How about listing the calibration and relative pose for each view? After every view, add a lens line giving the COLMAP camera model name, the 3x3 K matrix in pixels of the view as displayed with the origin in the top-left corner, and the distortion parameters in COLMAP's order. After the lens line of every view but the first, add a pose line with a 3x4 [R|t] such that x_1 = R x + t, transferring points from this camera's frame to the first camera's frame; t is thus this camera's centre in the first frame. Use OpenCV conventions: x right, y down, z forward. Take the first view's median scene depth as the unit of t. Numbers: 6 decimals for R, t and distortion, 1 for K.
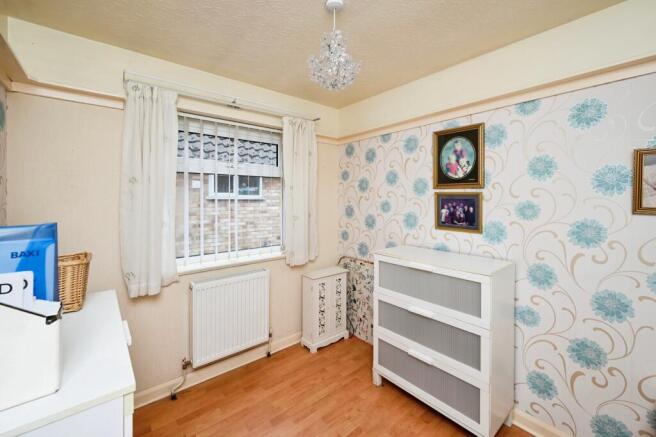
lens RADIAL K [[265.9, 0, 327.1], [0, 265.9, 201.5], [0, 0, 1]] dist [-0.000989, -0.000055]
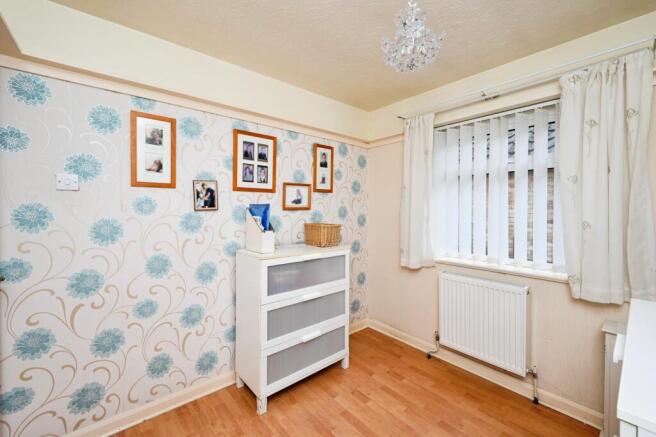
lens RADIAL K [[267.9, 0, 327.3], [0, 267.9, 211.3], [0, 0, 1]] dist [0.000236, 0.000051]
pose [[0.019564, 0.031960, -0.999298, 0.657799], [0.005629, 0.999470, 0.032076, 0.000800], [0.999793, -0.006253, 0.019373, 0.480920]]
